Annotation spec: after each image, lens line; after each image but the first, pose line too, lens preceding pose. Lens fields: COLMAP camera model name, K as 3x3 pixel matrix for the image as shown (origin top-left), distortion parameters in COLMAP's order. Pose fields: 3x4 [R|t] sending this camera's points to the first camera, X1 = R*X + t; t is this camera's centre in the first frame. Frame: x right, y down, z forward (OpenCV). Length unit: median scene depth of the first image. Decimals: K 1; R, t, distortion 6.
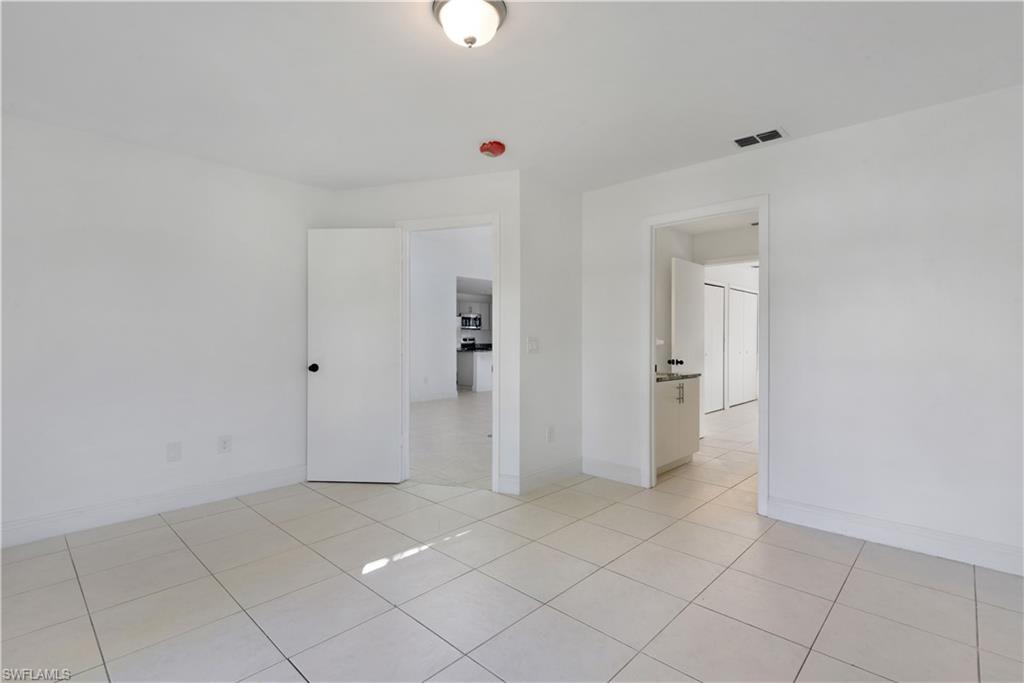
lens RADIAL K [[476.5, 0, 513.5], [0, 476.5, 343.4], [0, 0, 1]] dist [0.017699, -0.000431]
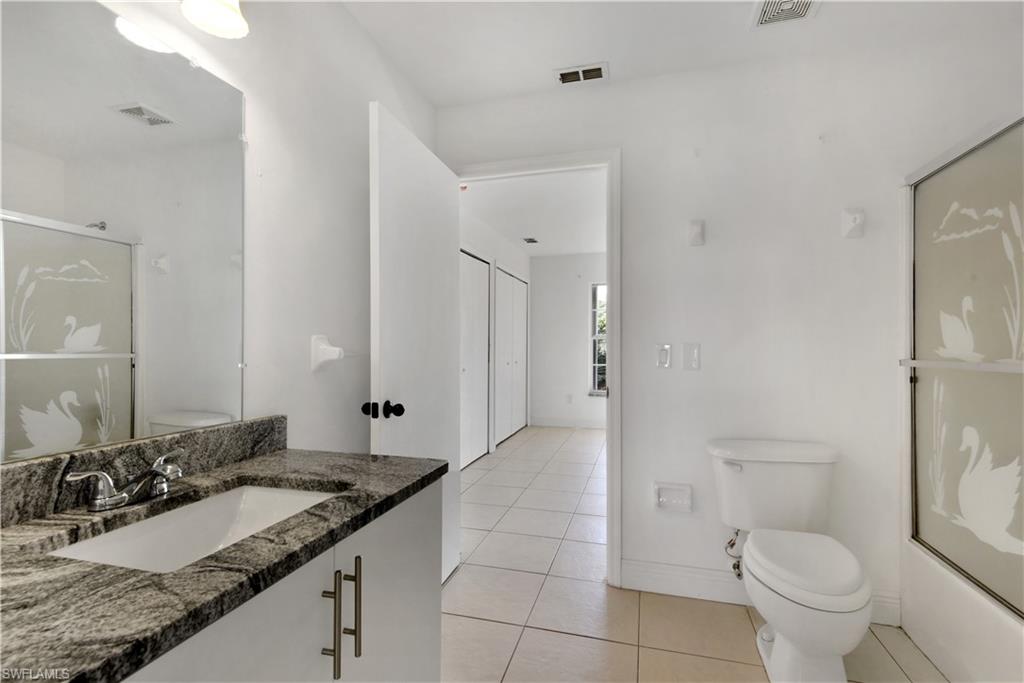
lens RADIAL K [[476.5, 0, 513.5], [0, 476.5, 343.4], [0, 0, 1]] dist [0.017699, -0.000431]
pose [[0.882837, 0.003487, 0.469667, 0.260147], [0.000665, 0.999962, -0.008675, -0.005912], [-0.469680, 0.007971, 0.882801, 0.648235]]
